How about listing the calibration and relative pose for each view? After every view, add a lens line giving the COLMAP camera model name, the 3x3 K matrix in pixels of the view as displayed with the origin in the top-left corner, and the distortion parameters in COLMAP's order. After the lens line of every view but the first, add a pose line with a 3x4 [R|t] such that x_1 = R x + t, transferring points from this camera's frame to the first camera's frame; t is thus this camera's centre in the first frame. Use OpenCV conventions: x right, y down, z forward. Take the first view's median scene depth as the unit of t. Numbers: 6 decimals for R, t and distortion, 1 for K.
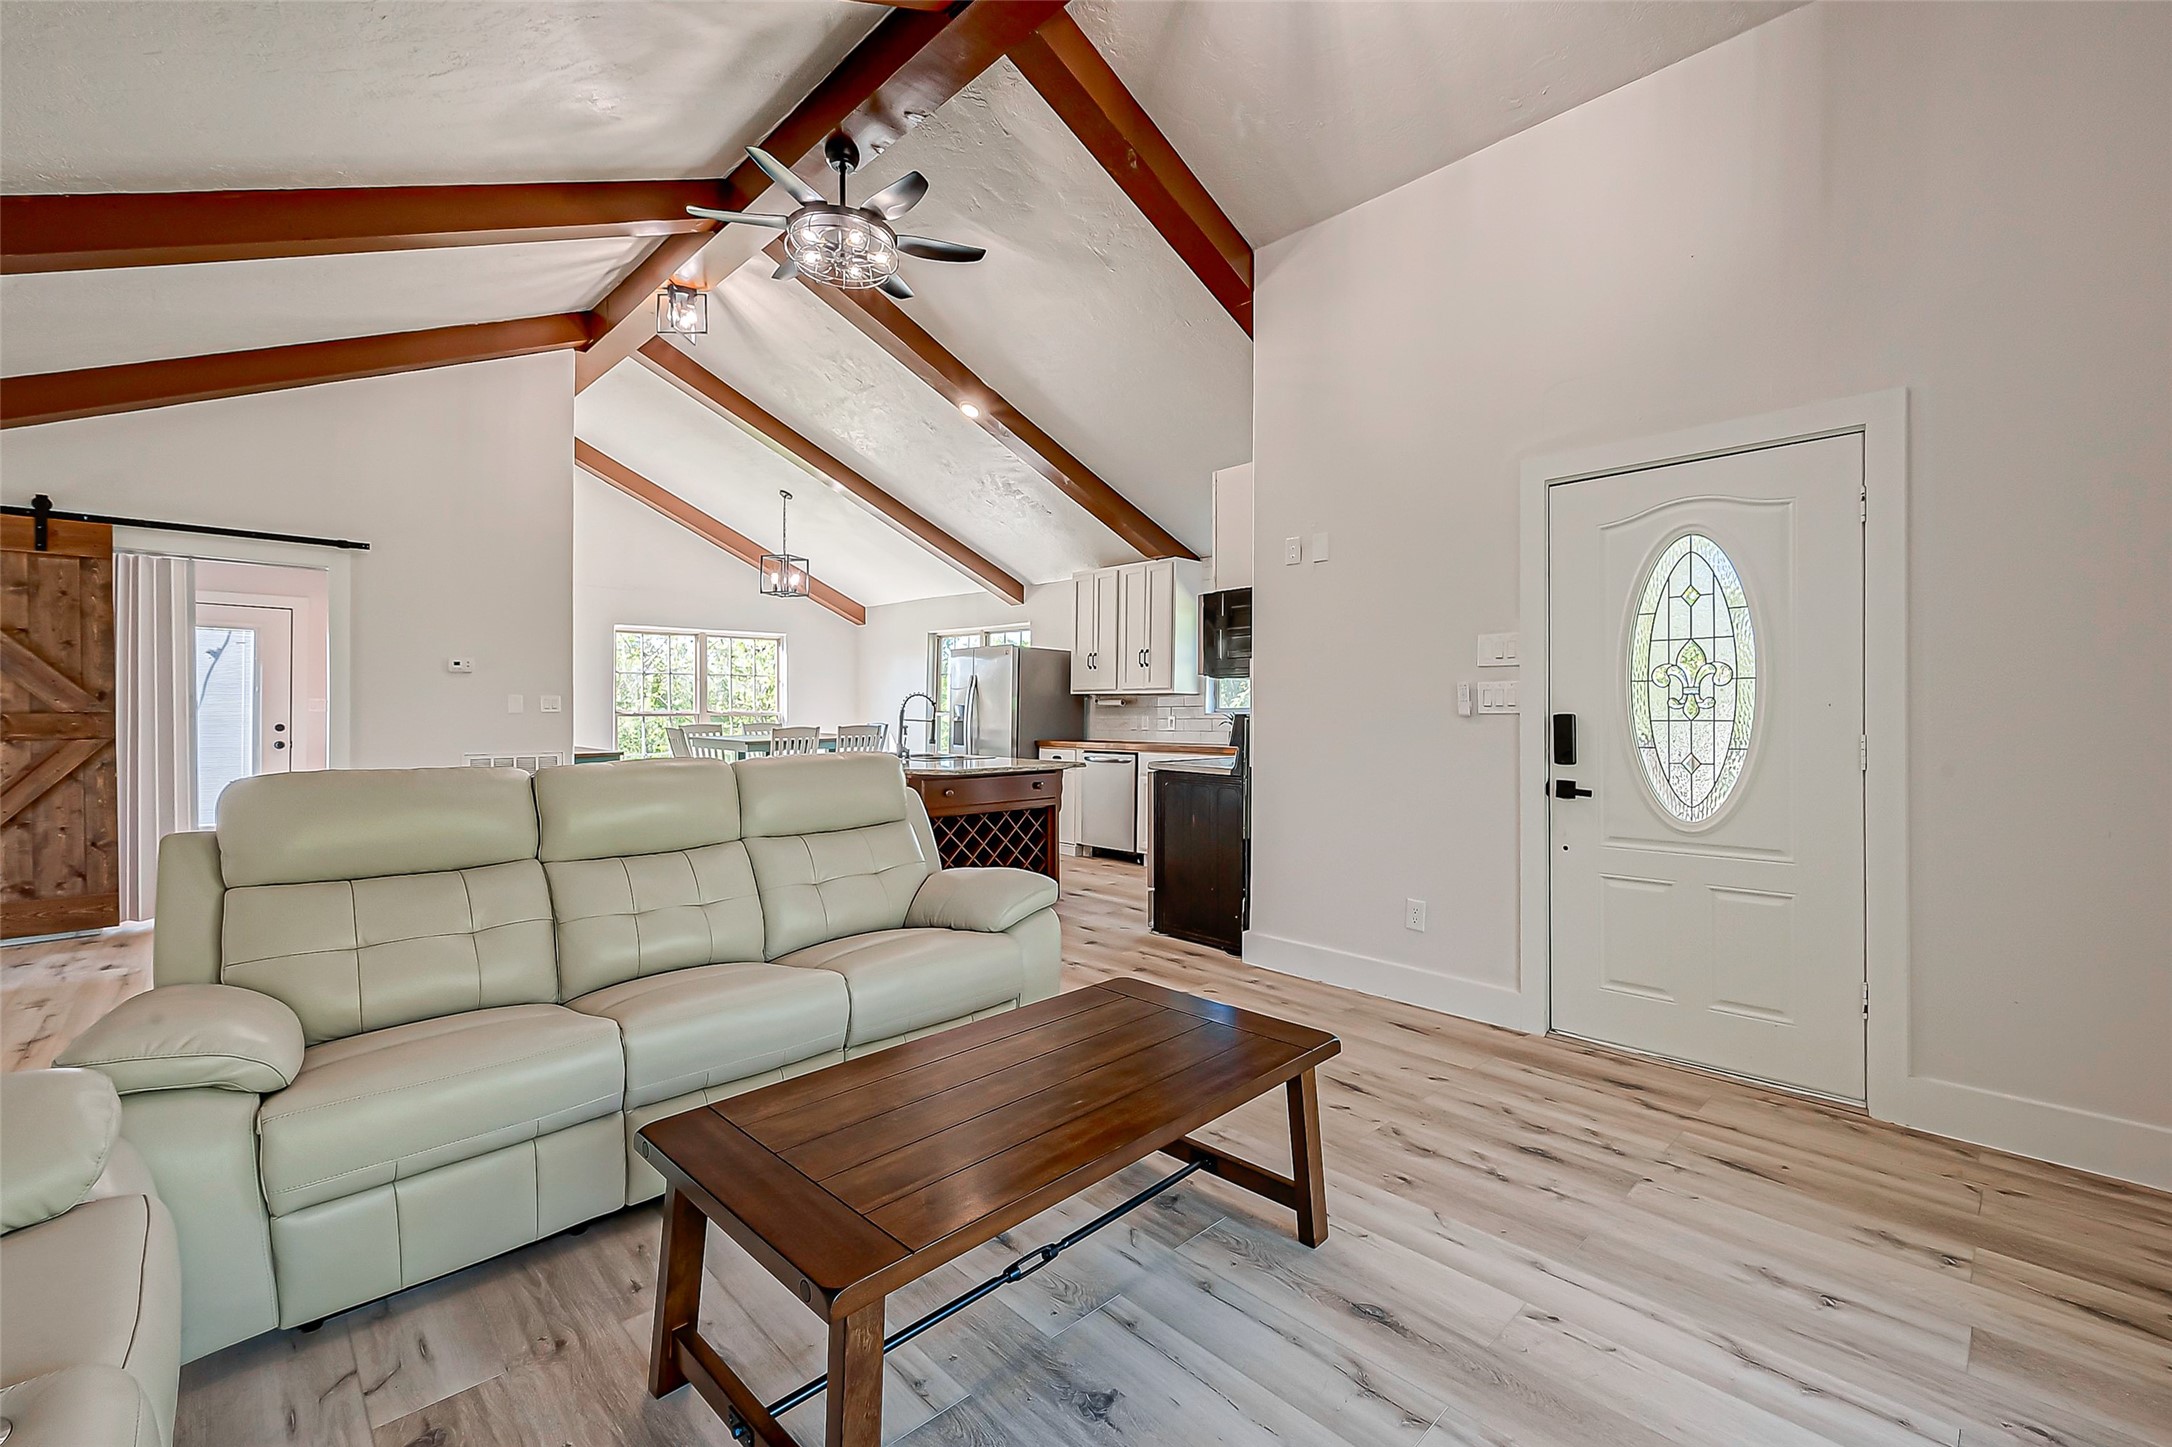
lens RADIAL K [[915.9, 0, 1152.4], [0, 915.9, 706.6], [0, 0, 1]] dist [0.012585, 0.000083]
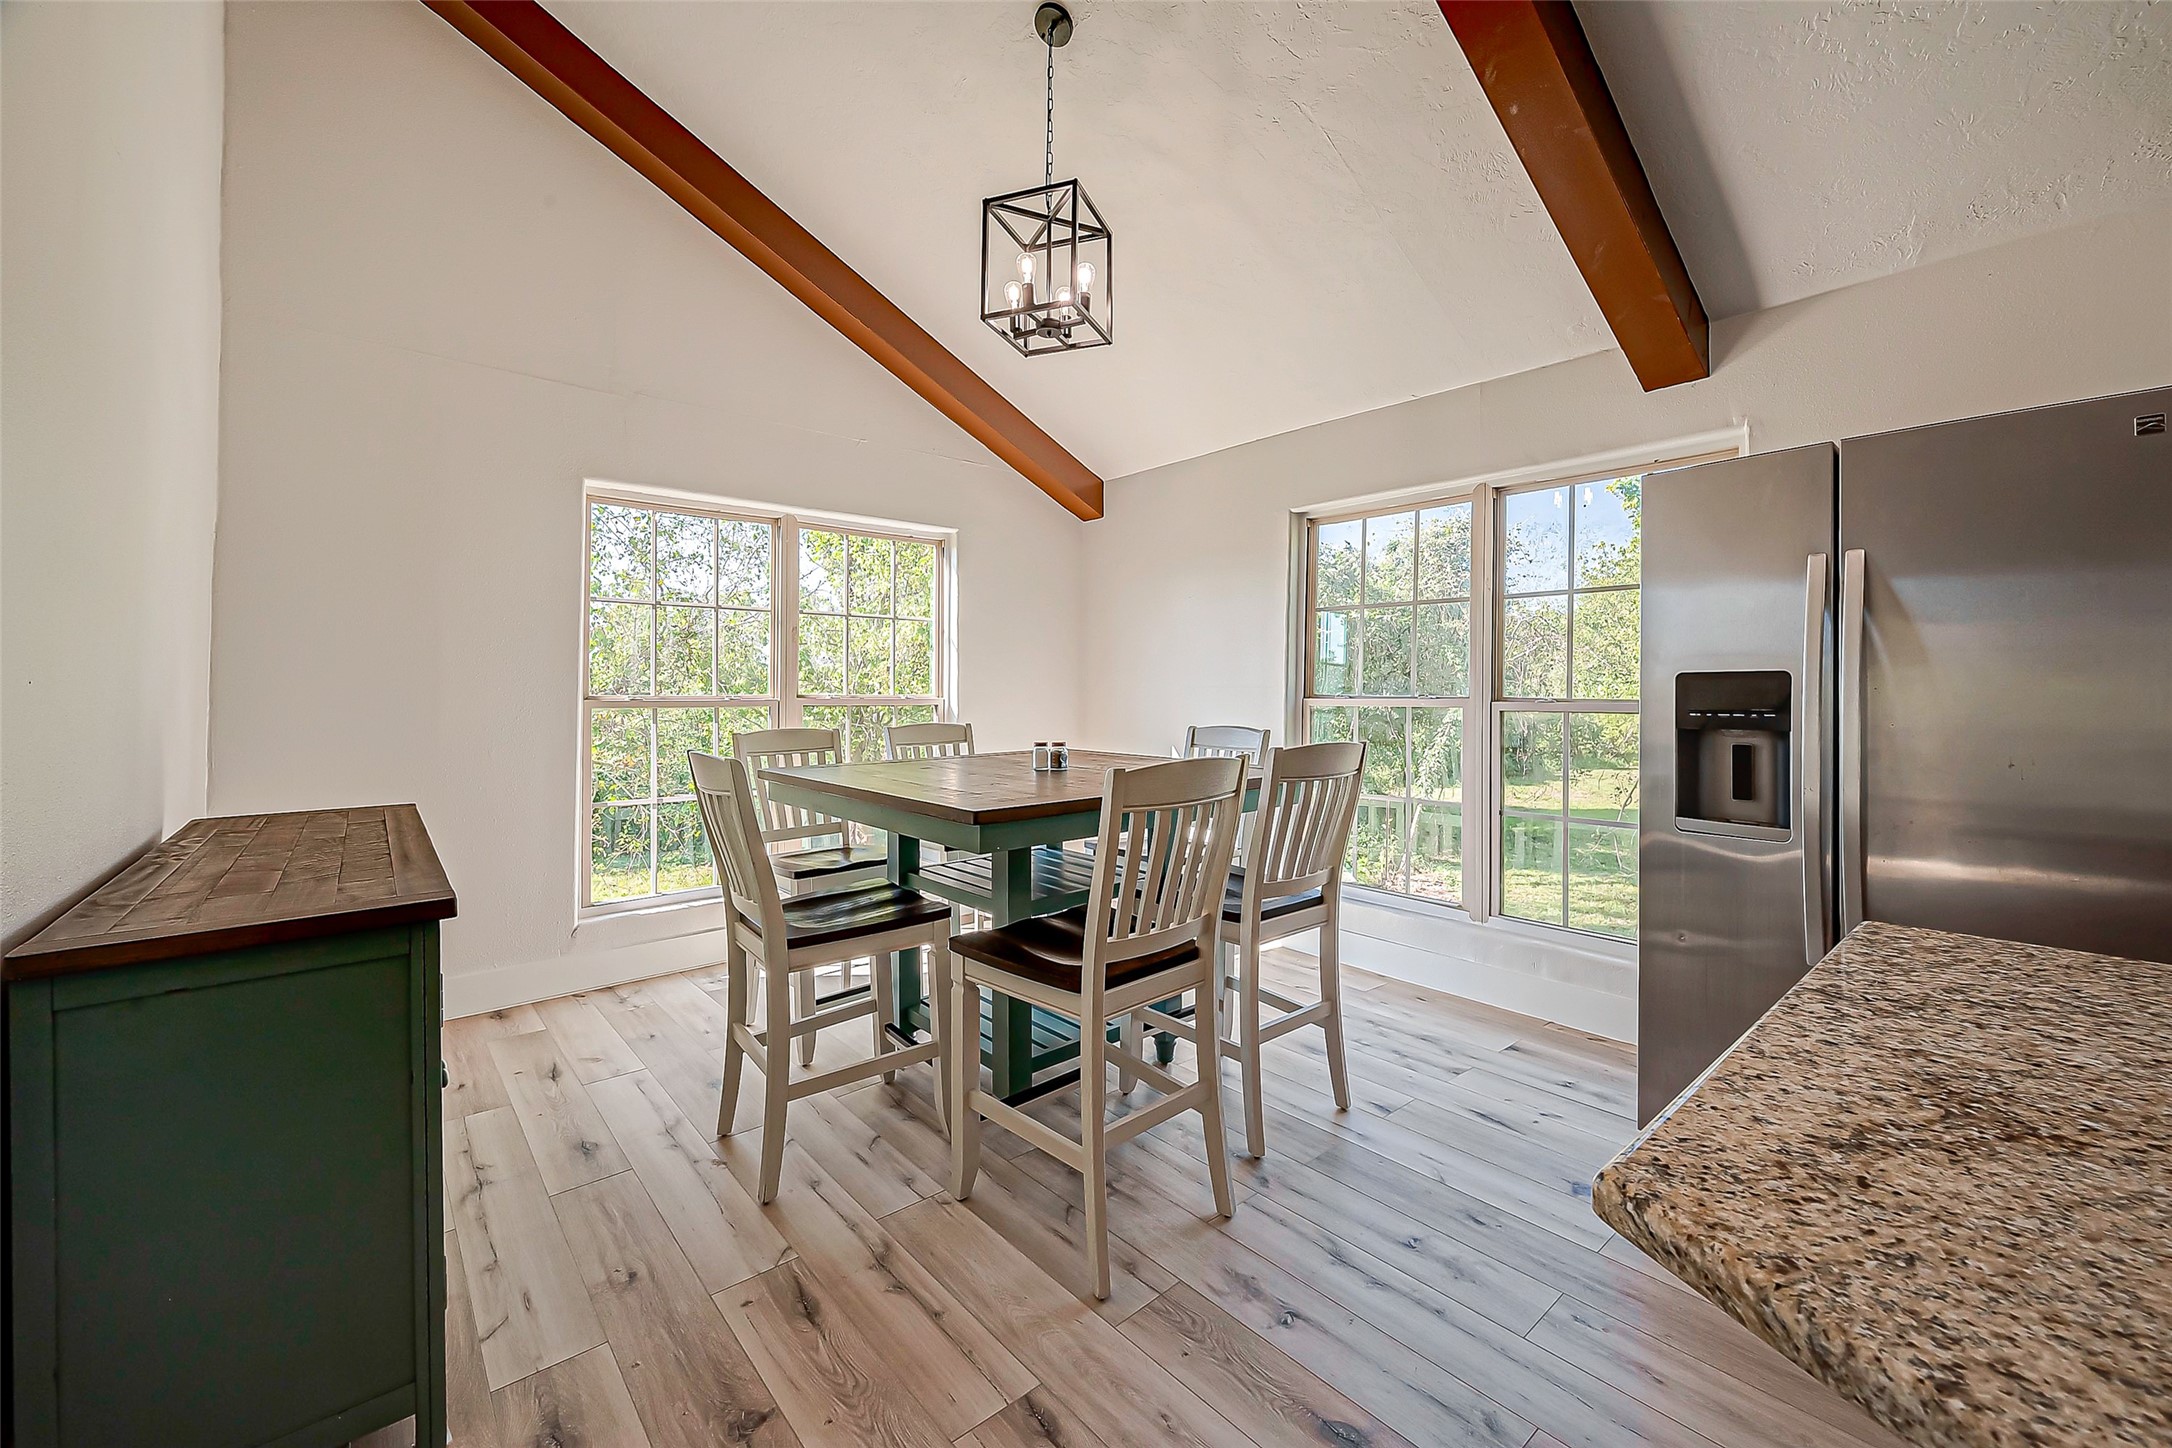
lens RADIAL K [[862.2, 0, 1098.3], [0, 862.2, 697.7], [0, 0, 1]] dist [-0.013954, -0.000108]
pose [[0.995876, -0.001927, -0.090709, -0.643372], [0.002532, 0.999975, 0.006556, 0.007266], [0.090694, -0.006758, 0.995856, 1.277345]]
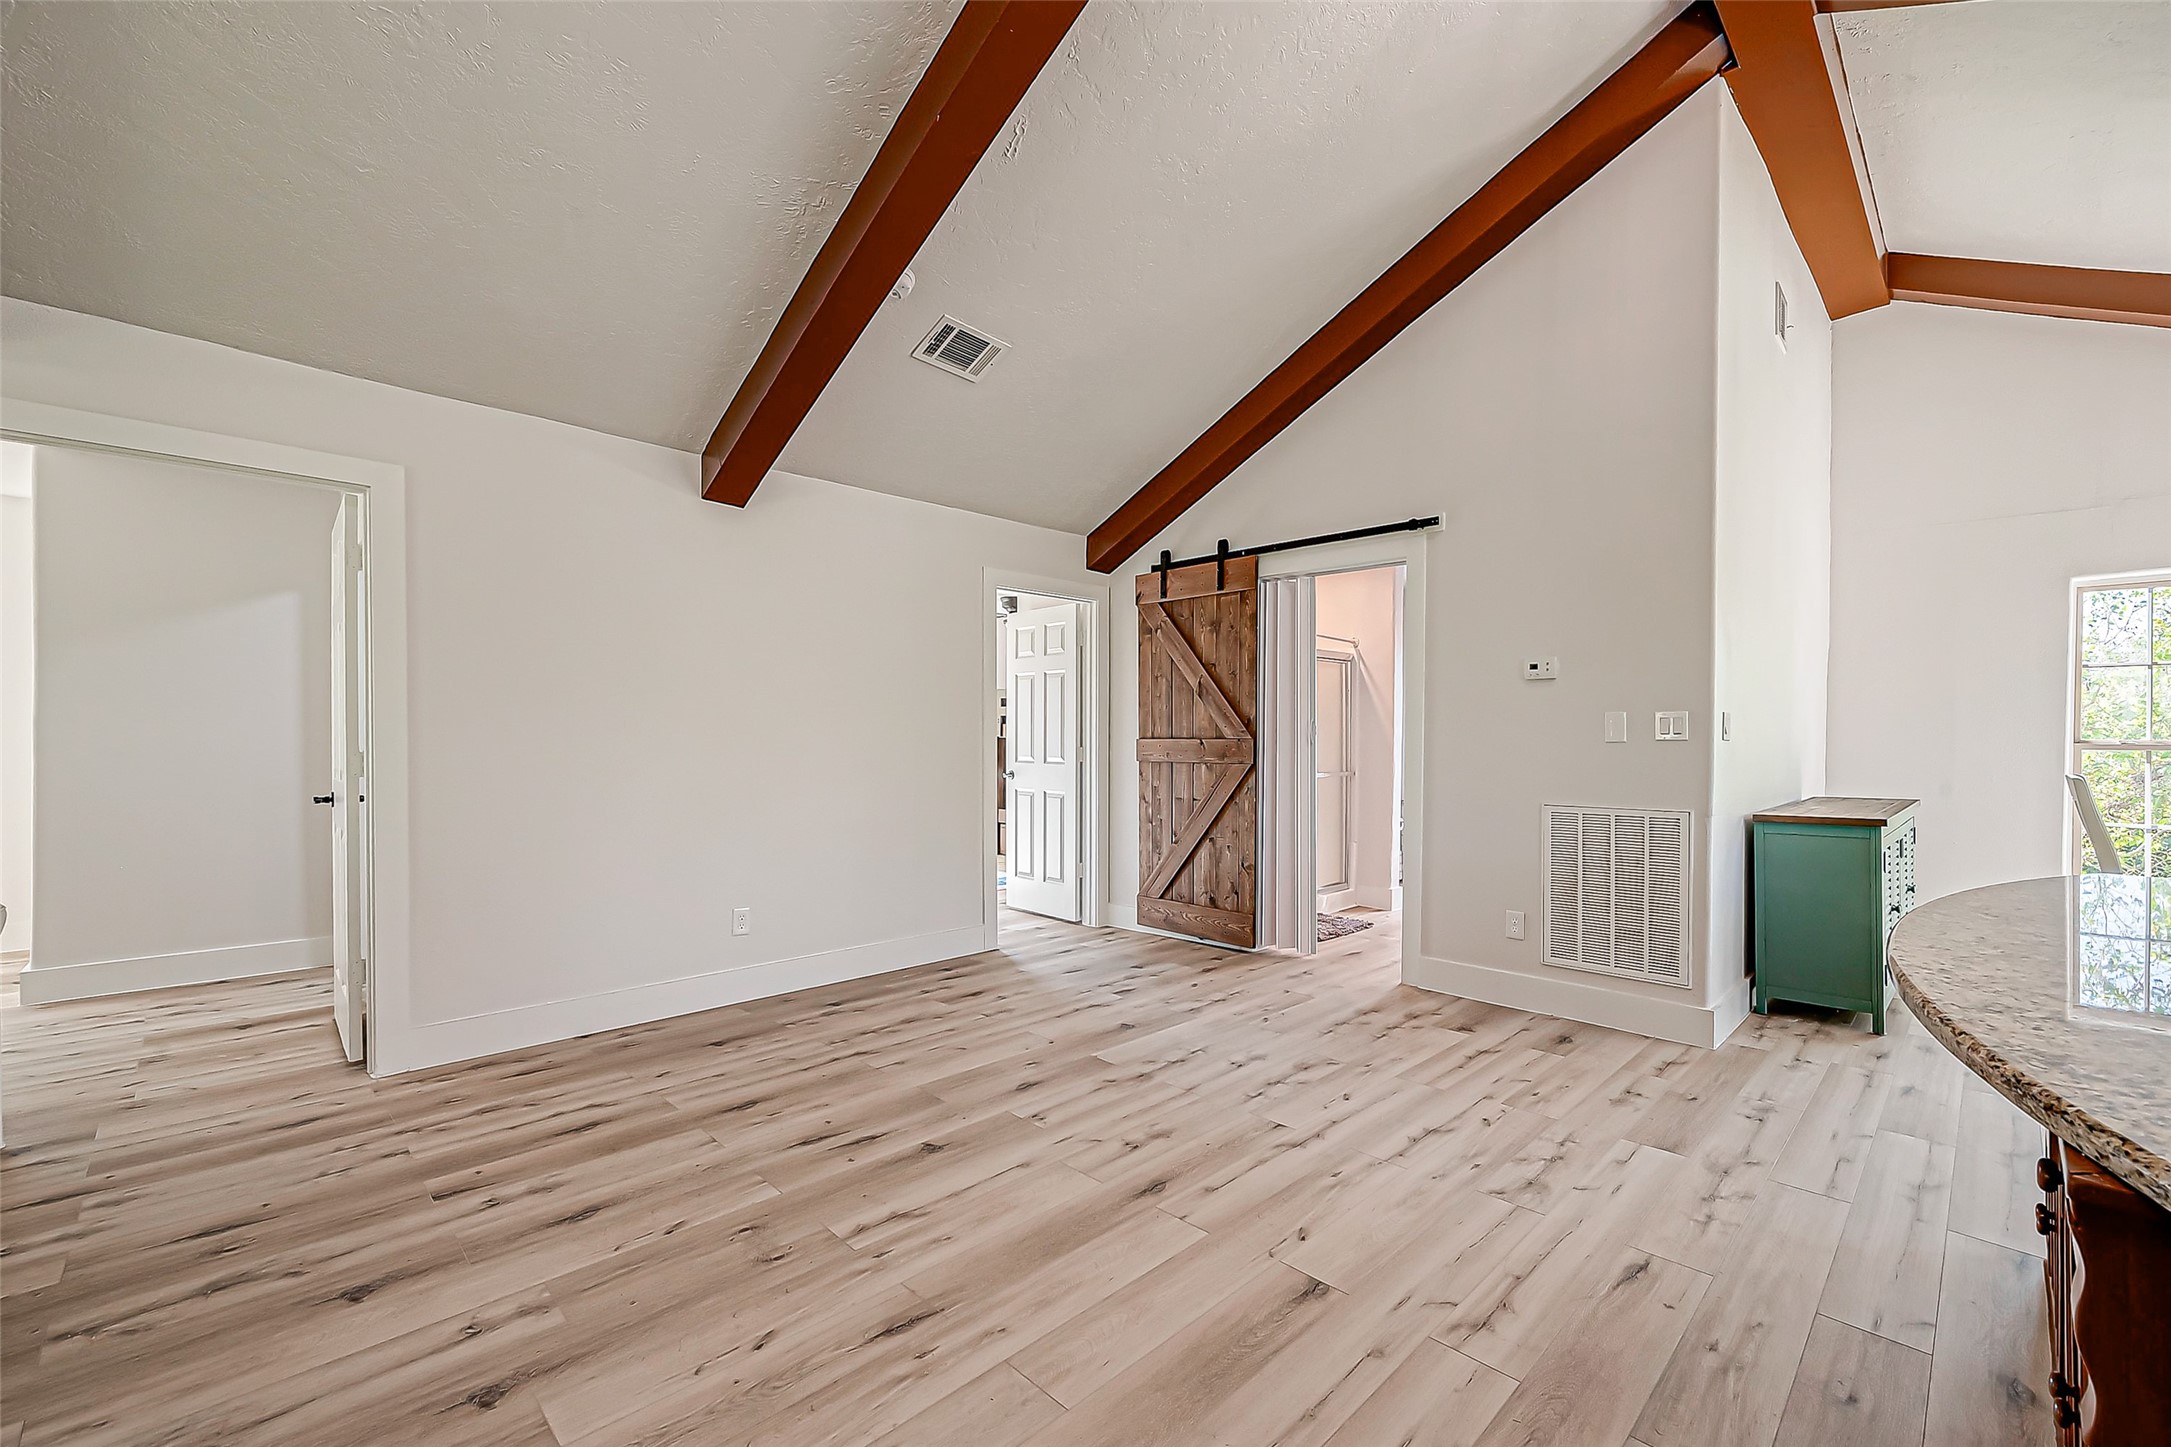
lens RADIAL K [[909.8, 0, 1160.2], [0, 909.8, 743.4], [0, 0, 1]] dist [0.004867, 0.000192]
pose [[0.015740, 0.007660, -0.999847, -0.124667], [0.004110, 0.999962, 0.007725, 0.003522], [0.999868, -0.004231, 0.015708, 0.911024]]
